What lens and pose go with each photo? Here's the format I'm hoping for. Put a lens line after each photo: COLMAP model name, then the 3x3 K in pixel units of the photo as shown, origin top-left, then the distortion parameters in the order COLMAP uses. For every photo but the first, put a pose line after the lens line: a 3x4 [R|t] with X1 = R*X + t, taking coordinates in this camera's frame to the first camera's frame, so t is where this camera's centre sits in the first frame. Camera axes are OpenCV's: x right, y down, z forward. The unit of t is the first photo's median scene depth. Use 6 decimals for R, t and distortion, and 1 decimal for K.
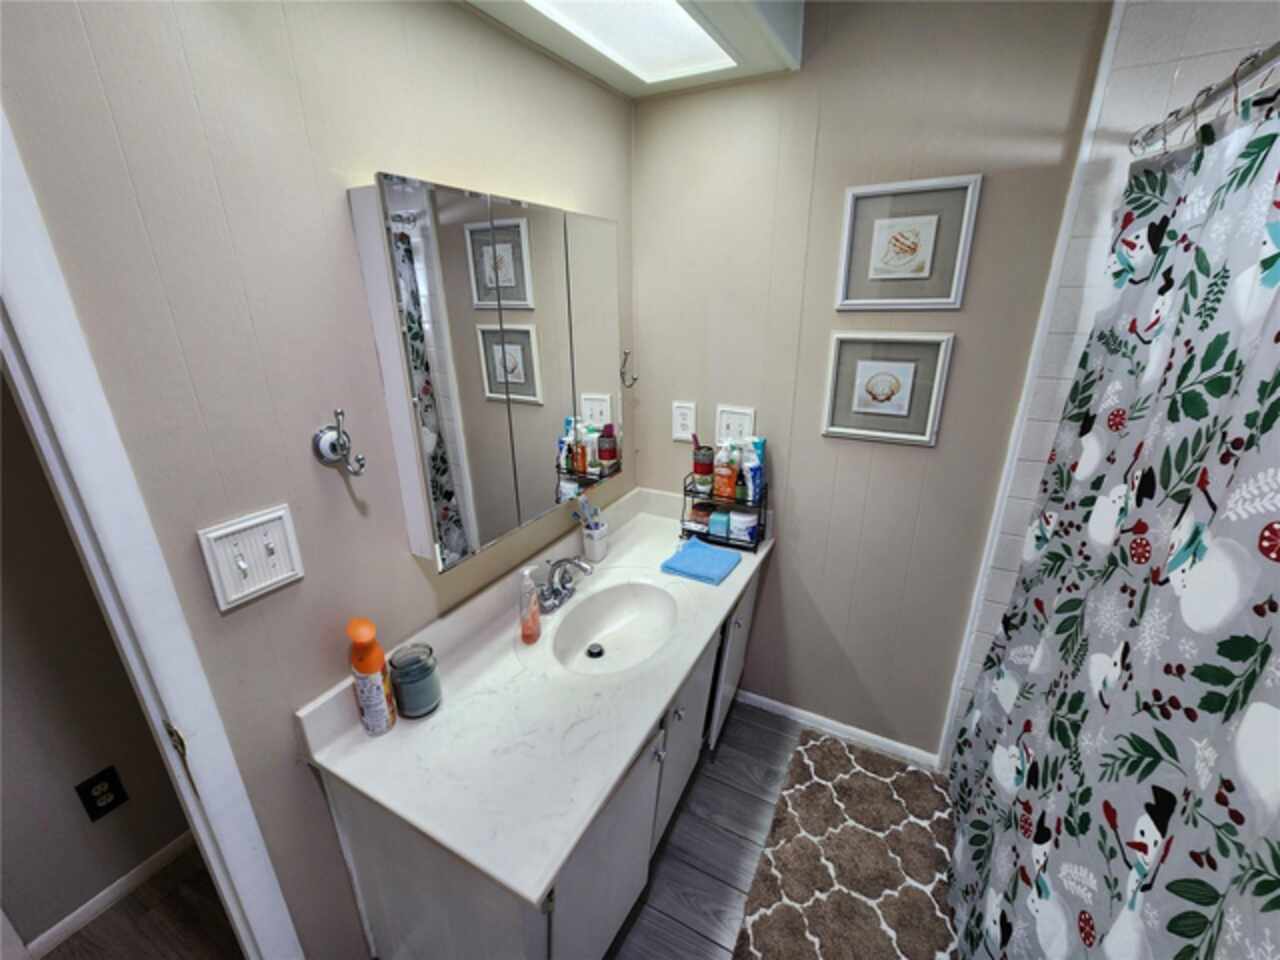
lens RADIAL K [[530.5, 0, 645.5], [0, 530.5, 480.7], [0, 0, 1]] dist [-0.003065, 0.001101]
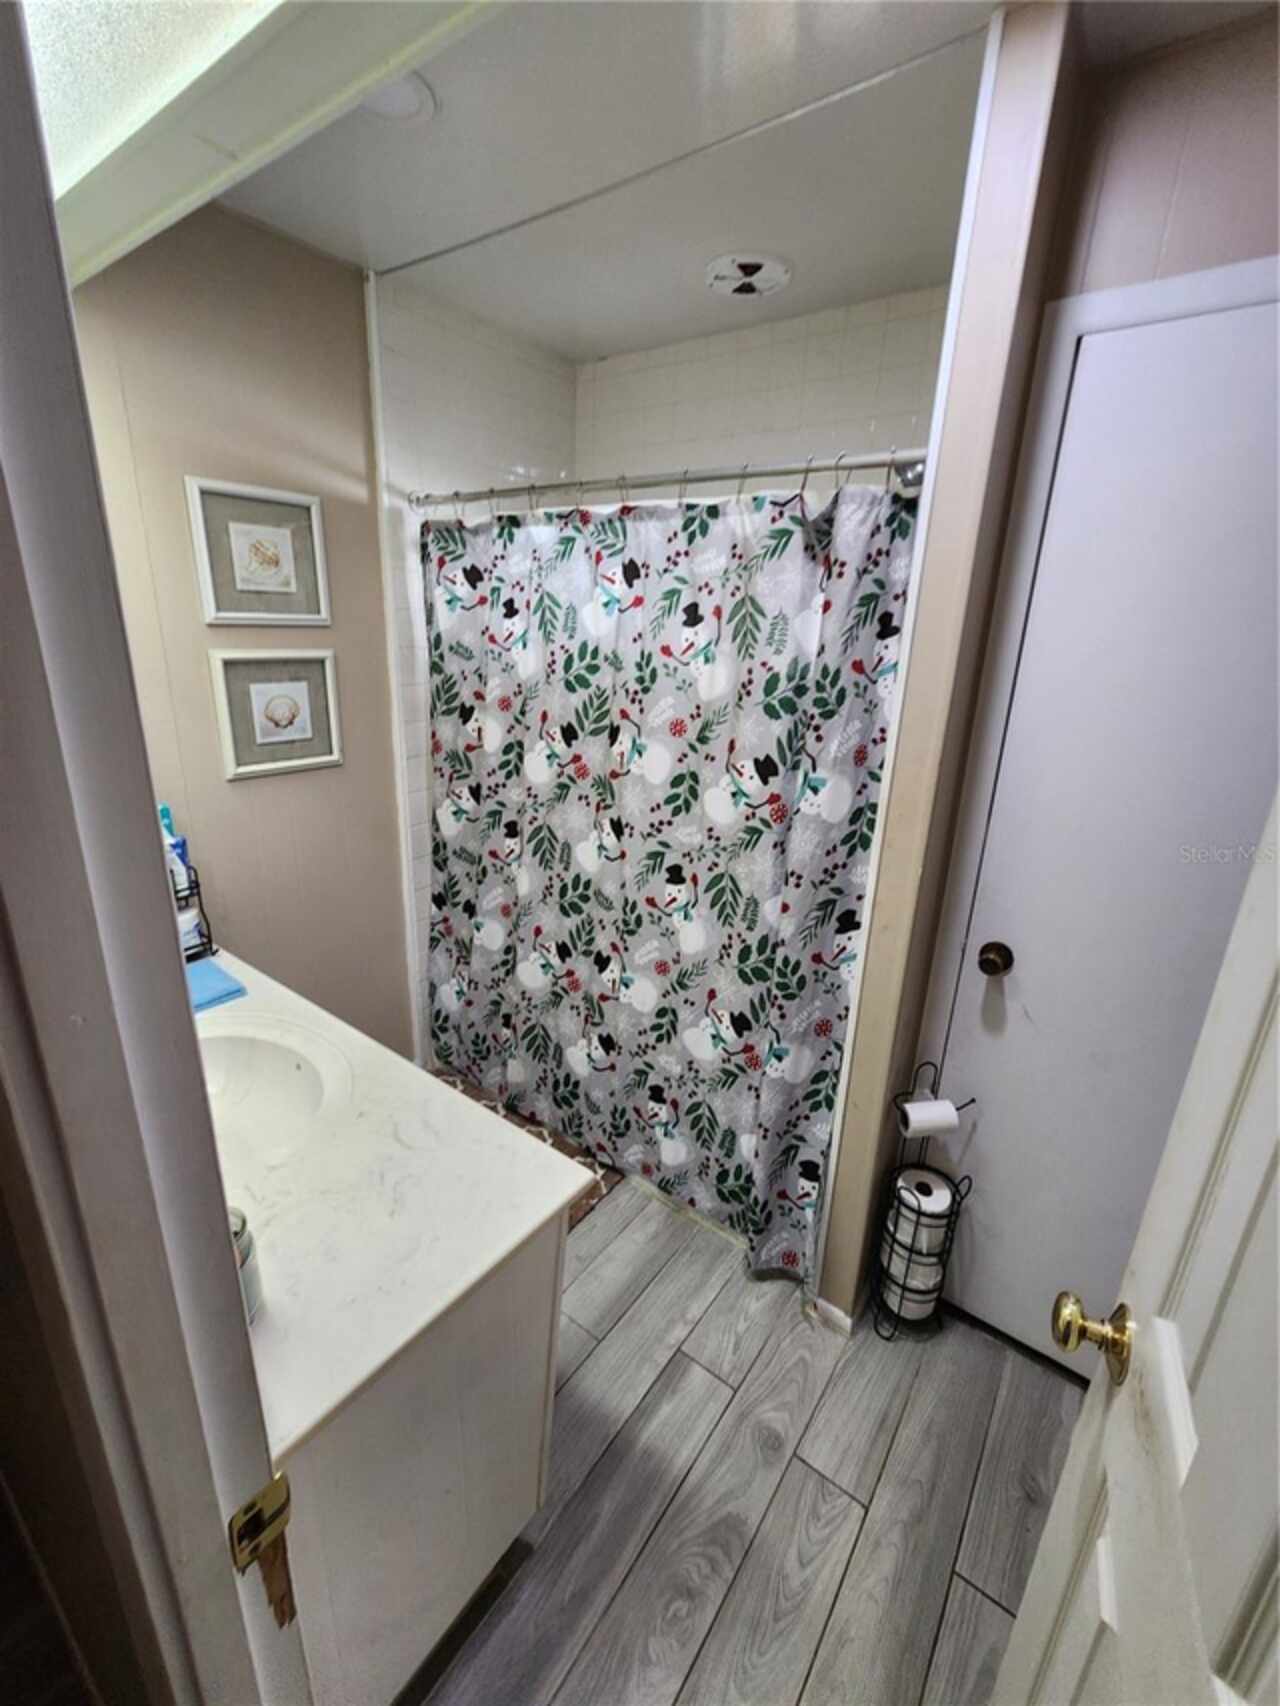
lens RADIAL K [[707.1, 0, 646.7], [0, 707.1, 850.1], [0, 0, 1]] dist [-0.003065, 0.001101]
pose [[0.129499, -0.282680, 0.950433, -0.735402], [0.296650, 0.925649, 0.234890, -0.060864], [-0.946165, 0.251528, 0.203727, 0.247736]]
